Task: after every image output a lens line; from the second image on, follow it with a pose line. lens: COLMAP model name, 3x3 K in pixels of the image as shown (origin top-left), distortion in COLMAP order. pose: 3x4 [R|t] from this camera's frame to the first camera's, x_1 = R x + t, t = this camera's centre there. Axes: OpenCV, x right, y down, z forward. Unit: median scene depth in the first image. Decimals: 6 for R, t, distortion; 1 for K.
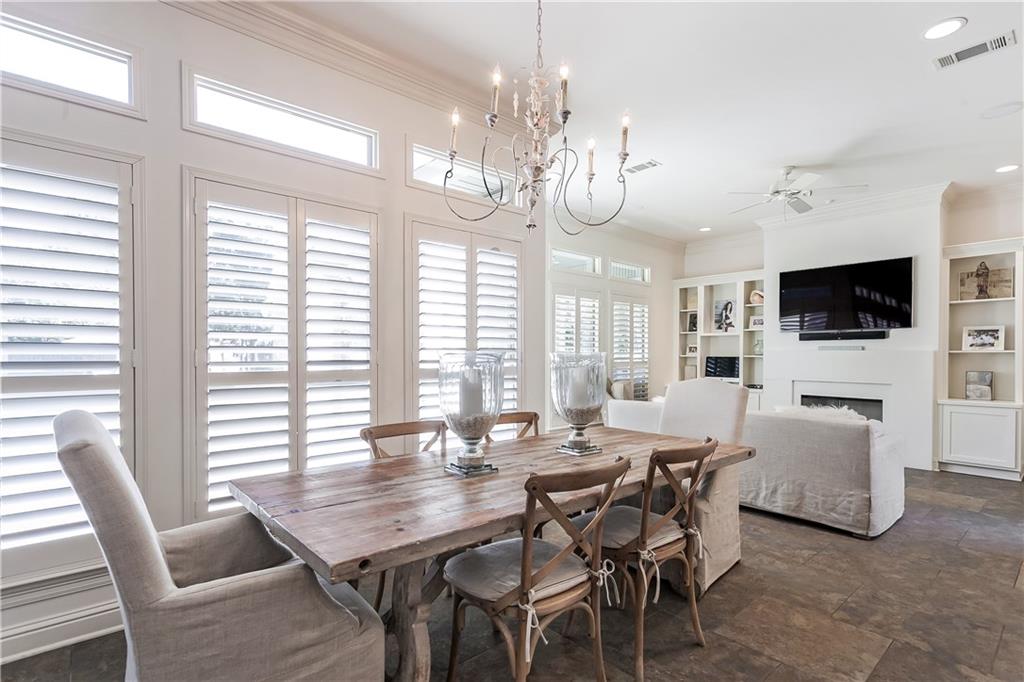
lens RADIAL K [[500.1, 0, 500.0], [0, 500.1, 359.5], [0, 0, 1]] dist [0.004664, 0.001855]
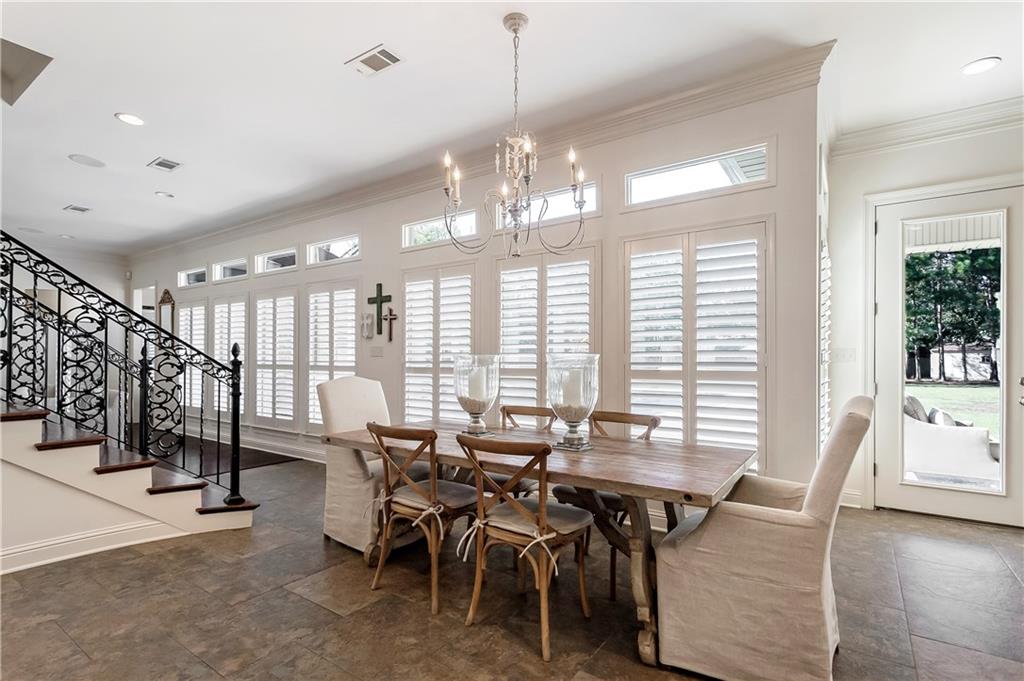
lens RADIAL K [[500.1, 0, 509.9], [0, 500.1, 357.0], [0, 0, 1]] dist [0.004664, 0.001855]
pose [[0.248943, -0.005498, -0.968503, 0.510868], [-0.009180, 0.999926, -0.008037, 0.000367], [0.968475, 0.010892, 0.248874, 0.267380]]
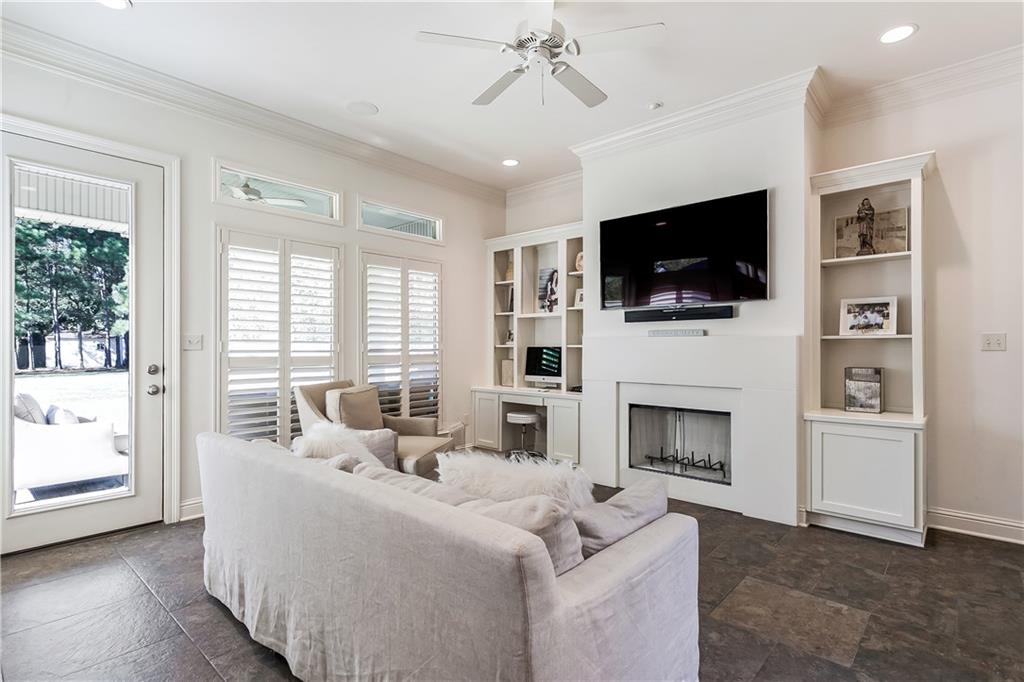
lens RADIAL K [[500.1, 0, 507.9], [0, 500.1, 346.6], [0, 0, 1]] dist [0.004664, 0.001855]
pose [[0.992536, -0.004201, 0.121881, 0.408584], [0.005169, 0.999958, -0.007620, -0.000884], [-0.121844, 0.008193, 0.992515, 0.402773]]
